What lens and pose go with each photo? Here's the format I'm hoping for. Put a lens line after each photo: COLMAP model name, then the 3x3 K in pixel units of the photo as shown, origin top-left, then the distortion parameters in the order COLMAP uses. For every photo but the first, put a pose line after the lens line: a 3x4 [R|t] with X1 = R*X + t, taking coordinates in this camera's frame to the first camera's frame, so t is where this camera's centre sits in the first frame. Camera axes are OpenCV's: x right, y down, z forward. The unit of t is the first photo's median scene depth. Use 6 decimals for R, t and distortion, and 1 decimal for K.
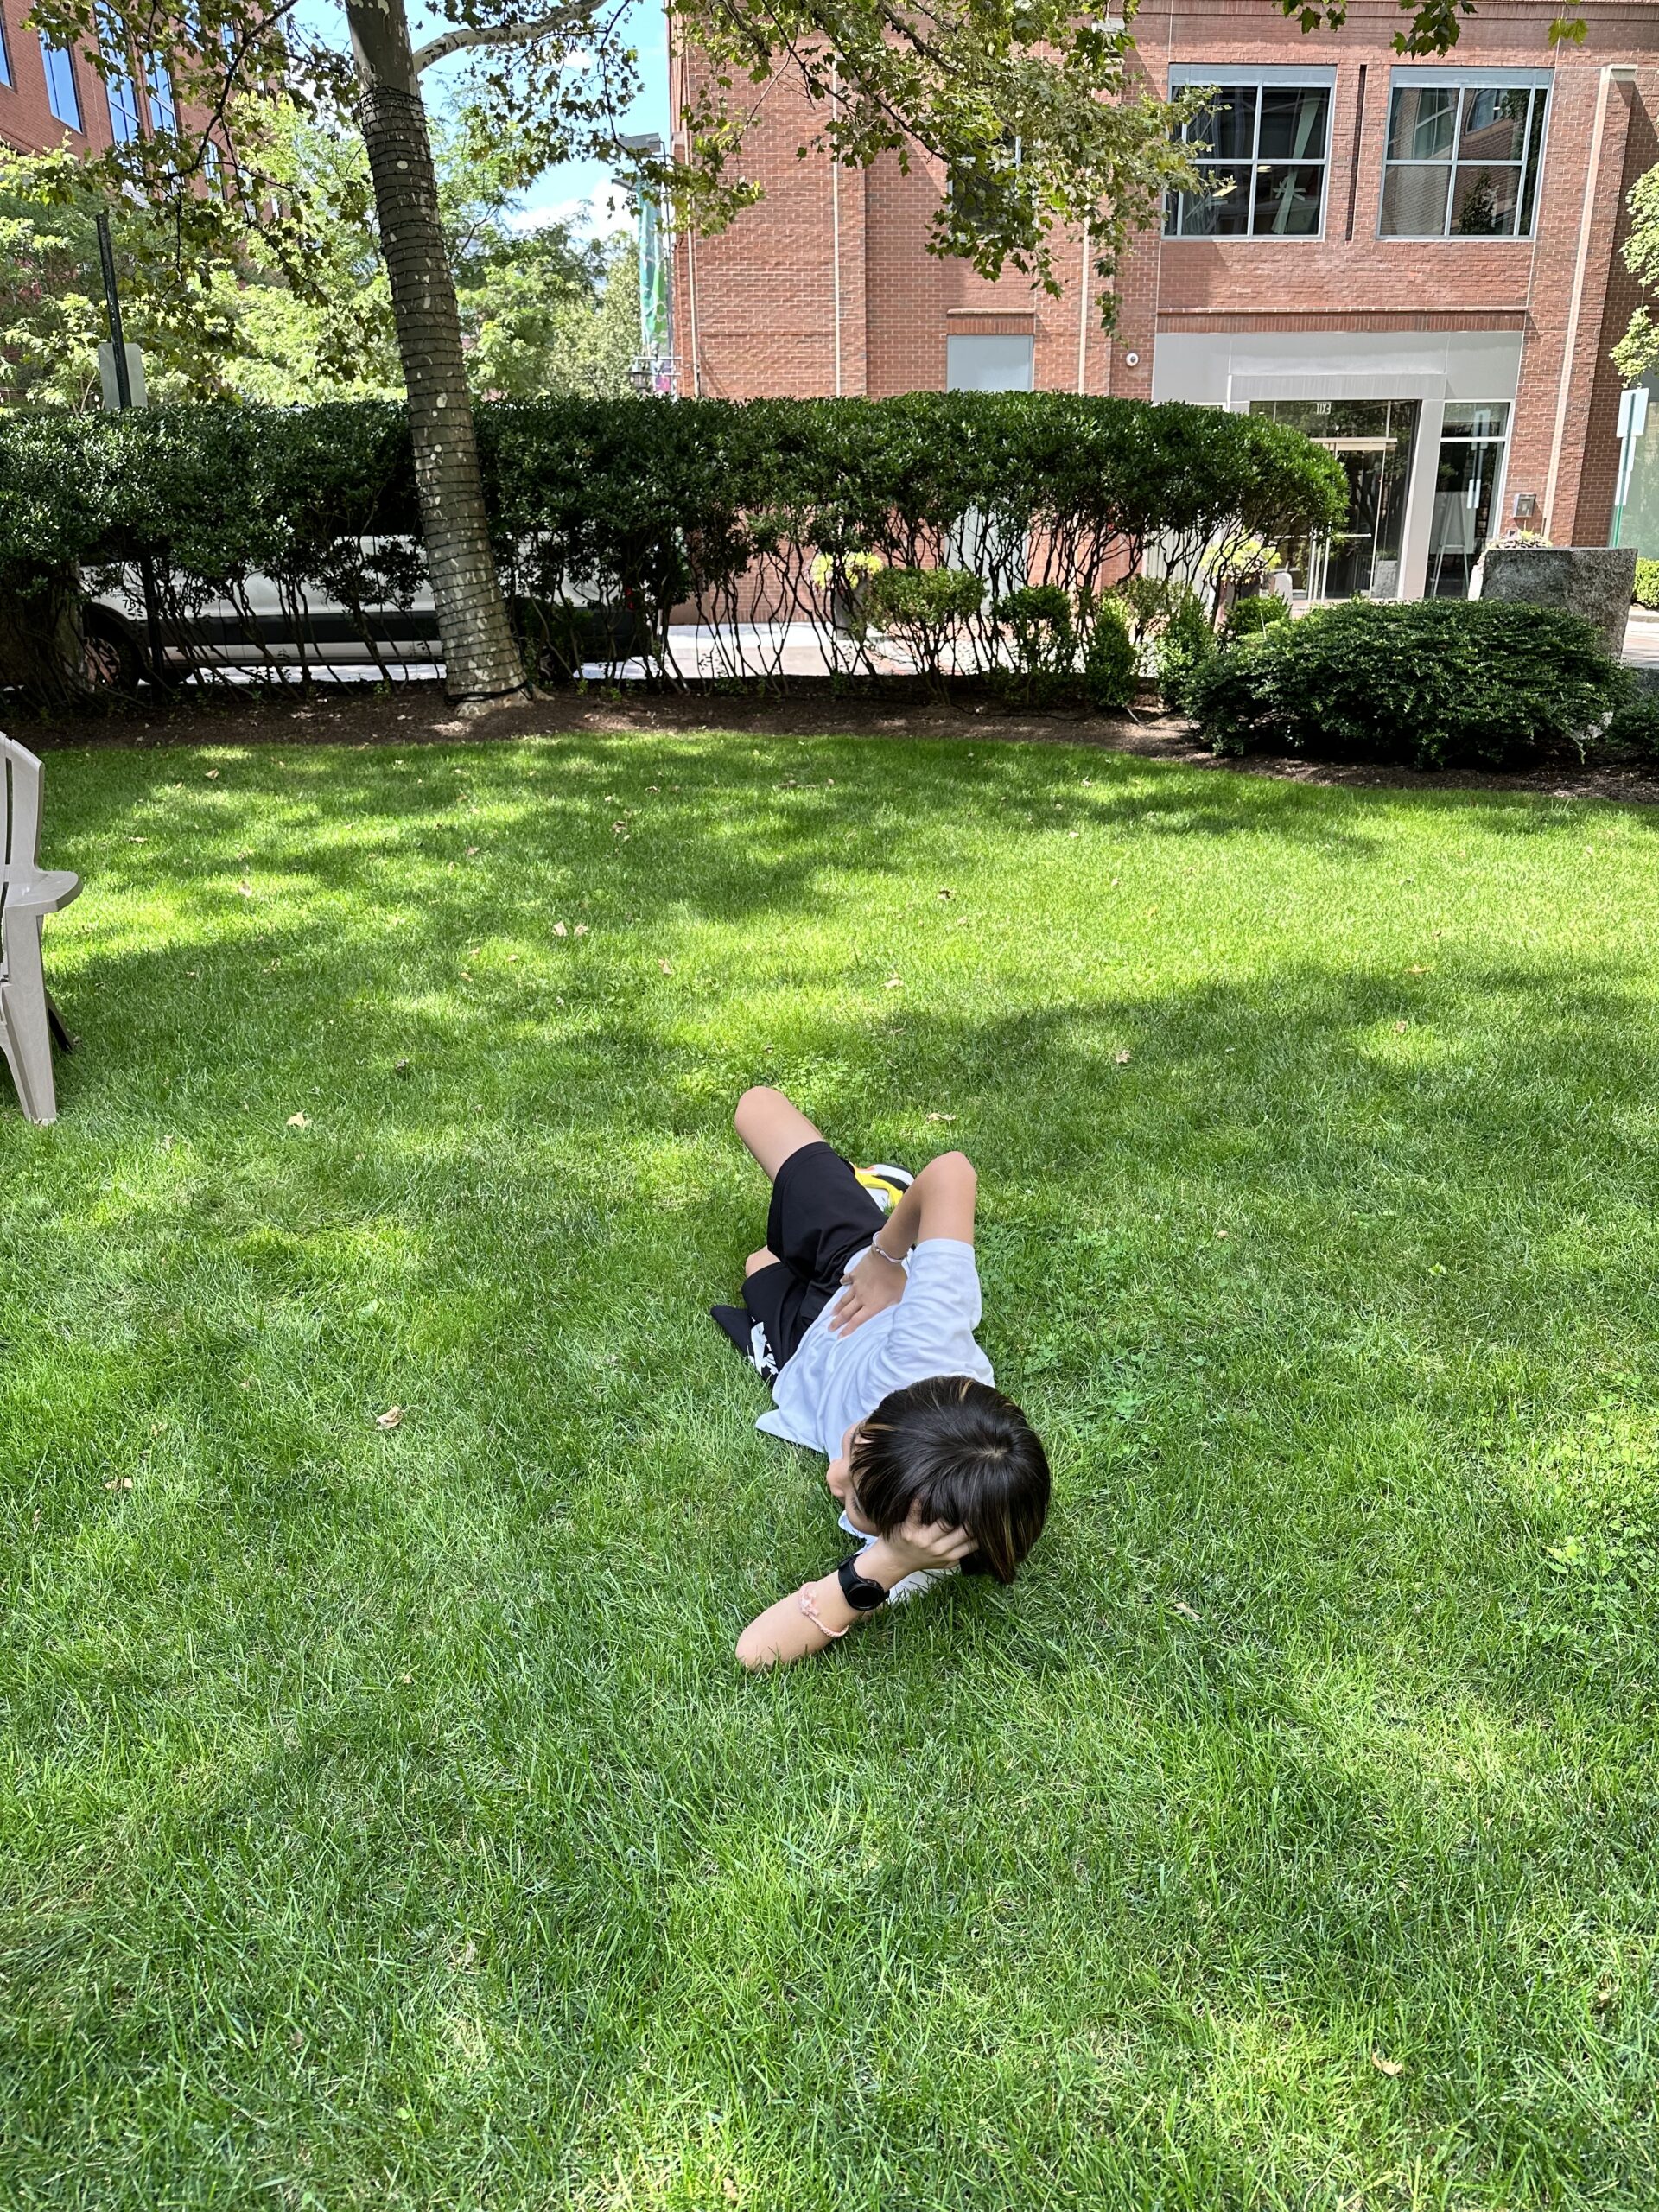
lens RADIAL K [[1533.8, 0, 829.5], [0, 1533.8, 1106.0], [0, 0, 1]] dist [0.021241, -0.033251]
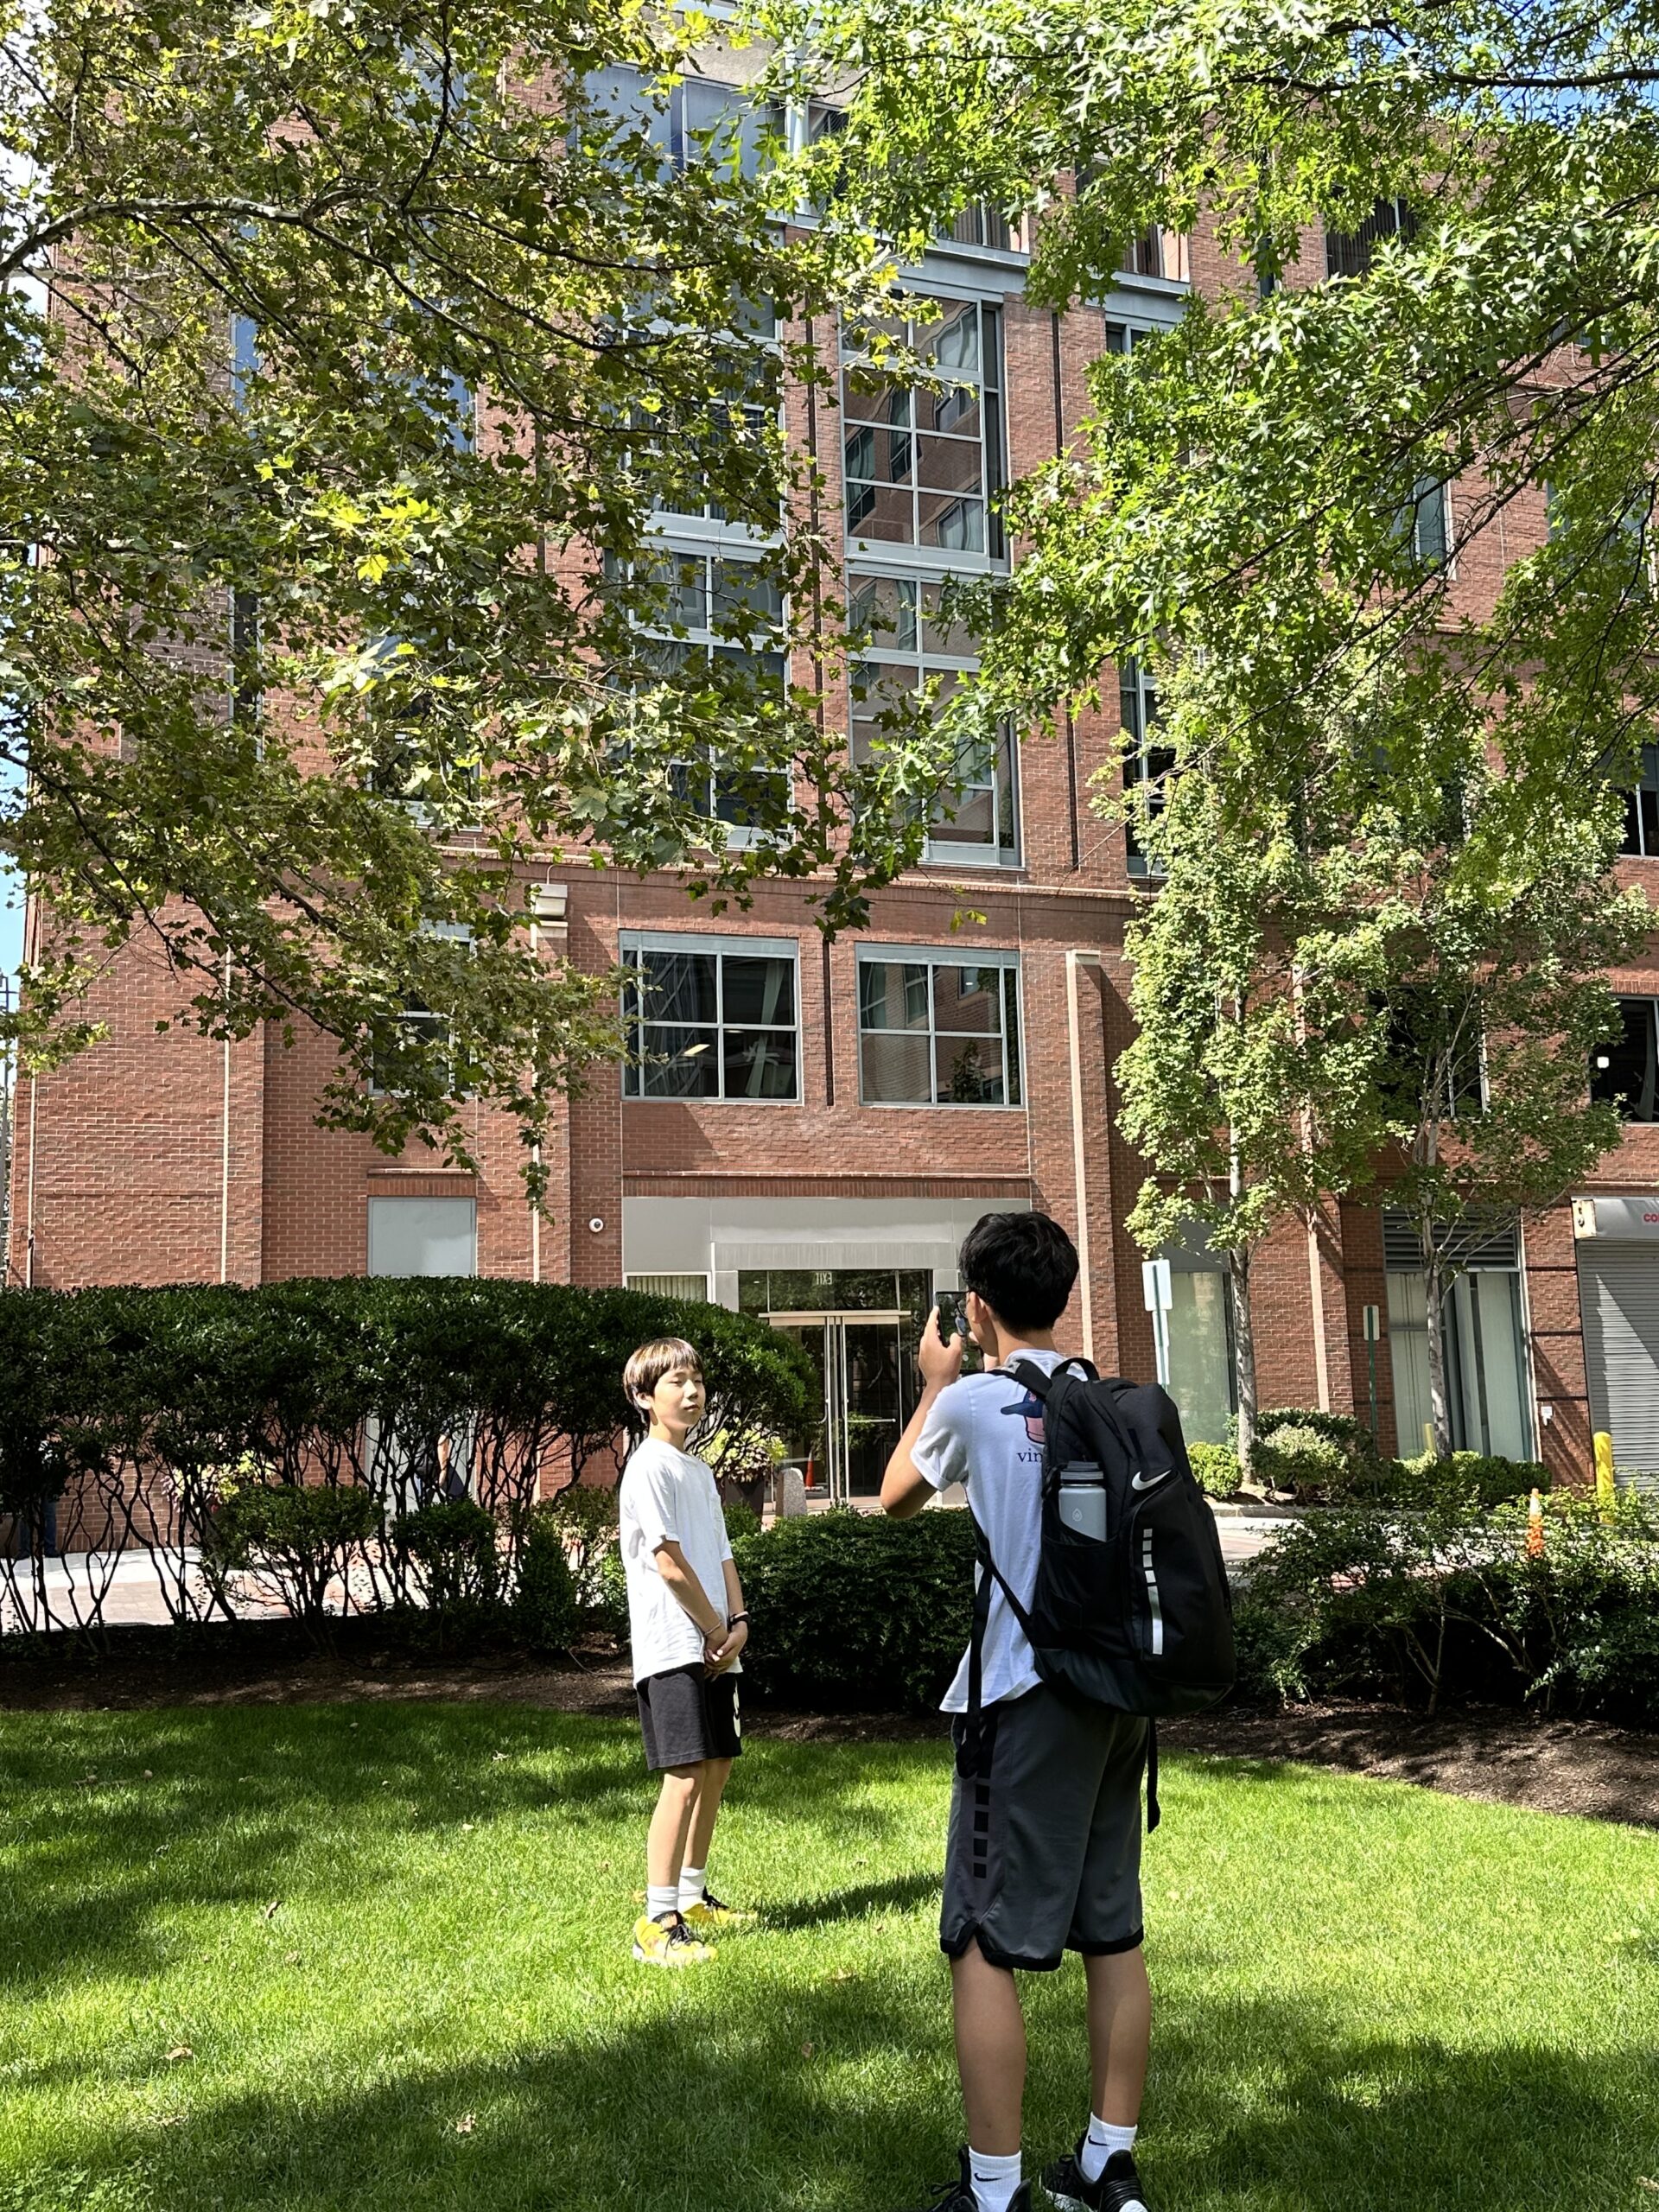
lens RADIAL K [[2124.1, 0, 836.4], [0, 2124.1, 1076.8], [0, 0, 1]] dist [0.184323, -0.355412]
pose [[0.963756, 0.028630, 0.265244, 0.026212], [0.104948, 0.873379, -0.475599, 0.018819], [-0.245275, 0.486198, 0.838720, -0.084500]]
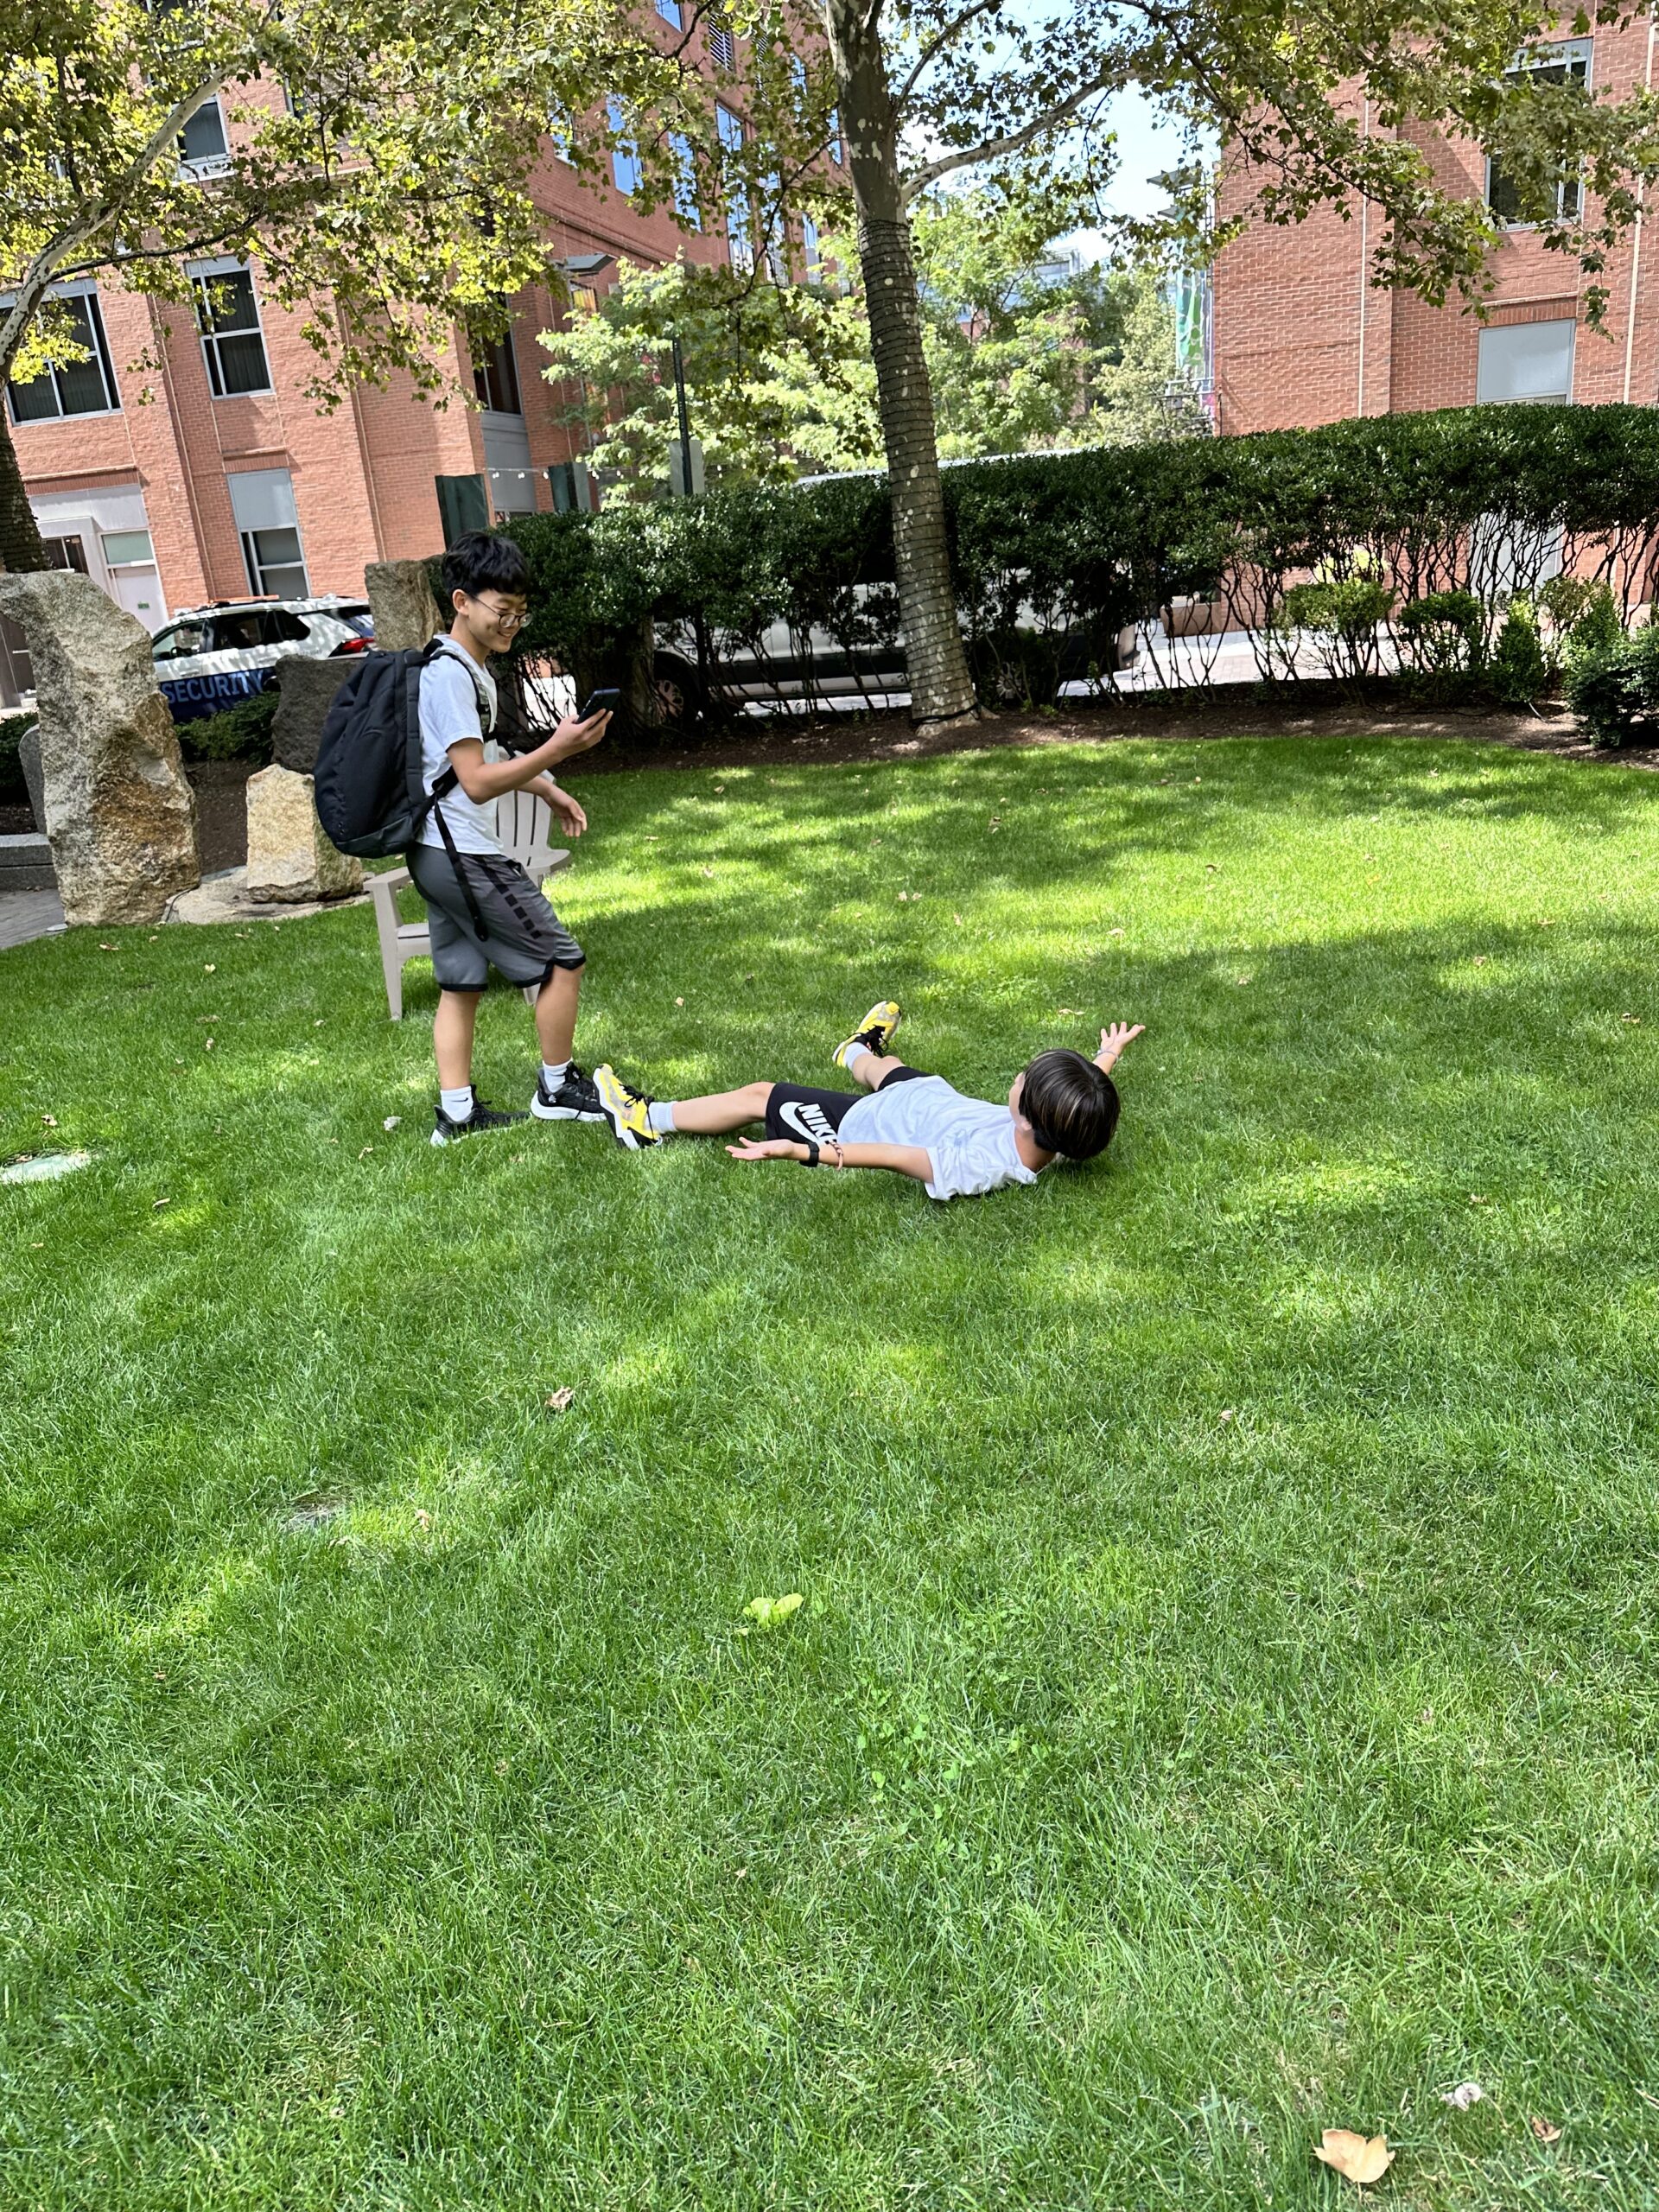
lens RADIAL K [[1578.9, 0, 837.7], [0, 1578.9, 1111.1], [0, 0, 1]] dist [-0.000888, -0.005151]
pose [[0.937150, 0.048732, -0.345506, 0.133902], [-0.052127, 0.998640, -0.000535, 0.039229], [0.345010, 0.018512, 0.938416, -0.154233]]
